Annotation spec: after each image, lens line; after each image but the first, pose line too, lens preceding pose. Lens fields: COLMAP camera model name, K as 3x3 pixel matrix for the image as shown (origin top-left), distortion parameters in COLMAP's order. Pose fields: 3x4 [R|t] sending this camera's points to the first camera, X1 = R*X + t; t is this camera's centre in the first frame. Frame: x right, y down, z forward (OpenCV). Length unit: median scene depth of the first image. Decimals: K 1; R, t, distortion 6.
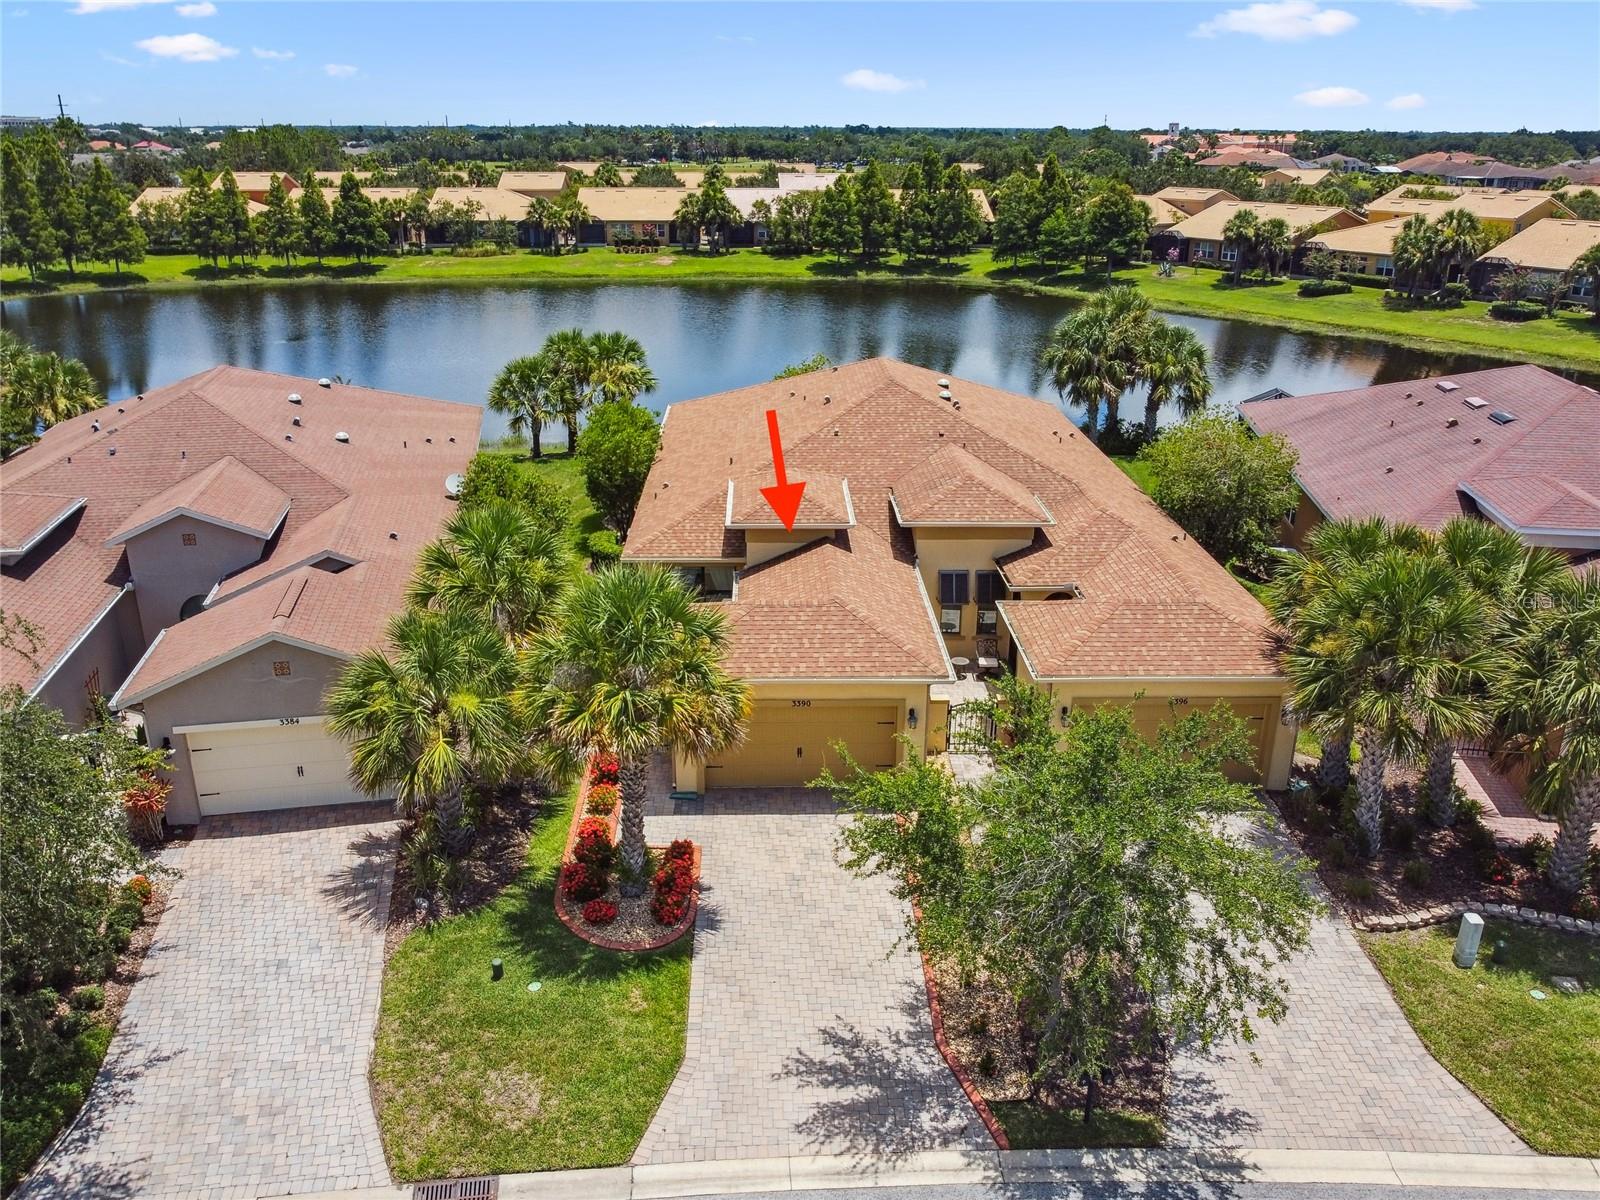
lens RADIAL K [[1256.6, 0, 797.2], [0, 1256.6, 604.7], [0, 0, 1]] dist [-0.011291, 0.005425]
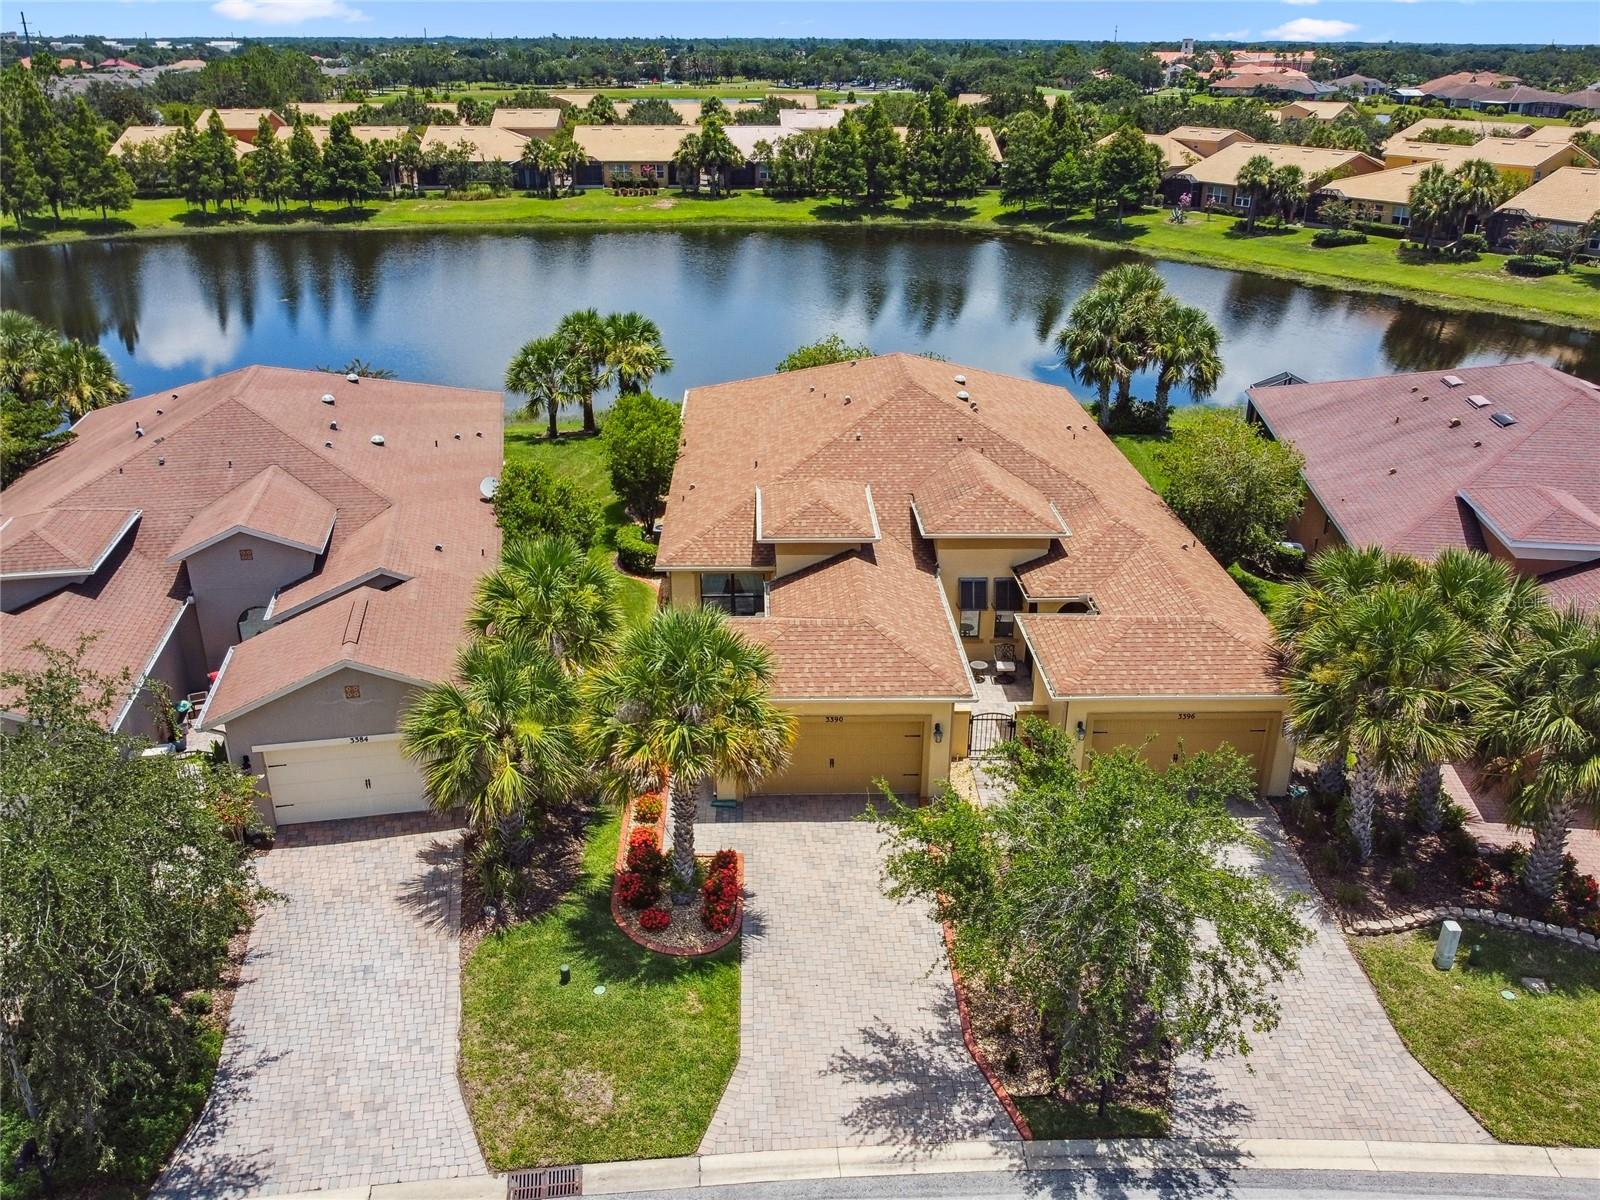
lens RADIAL K [[1293.6, 0, 796.4], [0, 1293.6, 603.6], [0, 0, 1]] dist [-0.010344, 0.002851]
pose [[0.999996, -0.001460, 0.002522, -0.008365], [0.001333, 0.998774, 0.049492, -0.019506], [-0.002591, -0.049489, 0.998771, -0.025273]]
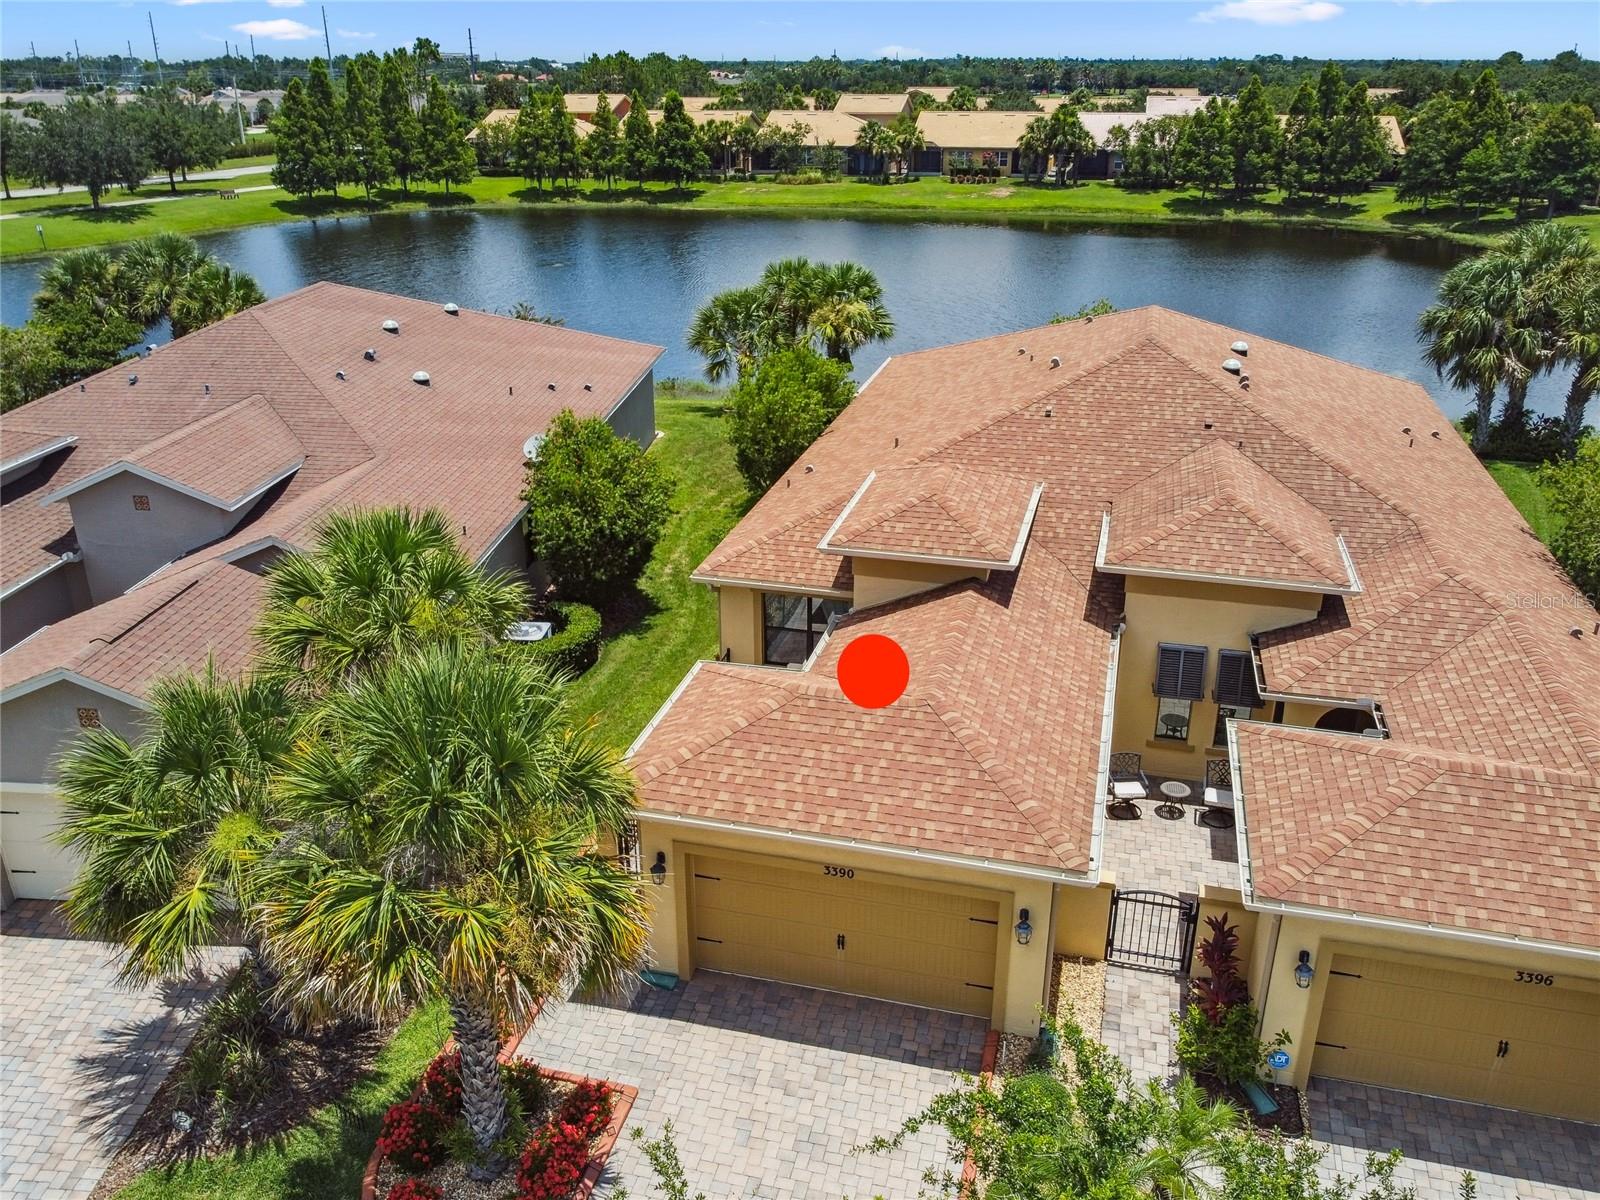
lens RADIAL K [[1283.9, 0, 797.6], [0, 1283.9, 603.7], [0, 0, 1]] dist [-0.020923, 0.011543]
pose [[0.959574, 0.102981, -0.261942, 0.034554], [-0.093233, 0.994418, 0.049407, -0.020340], [0.265567, -0.022987, 0.963818, 0.106745]]
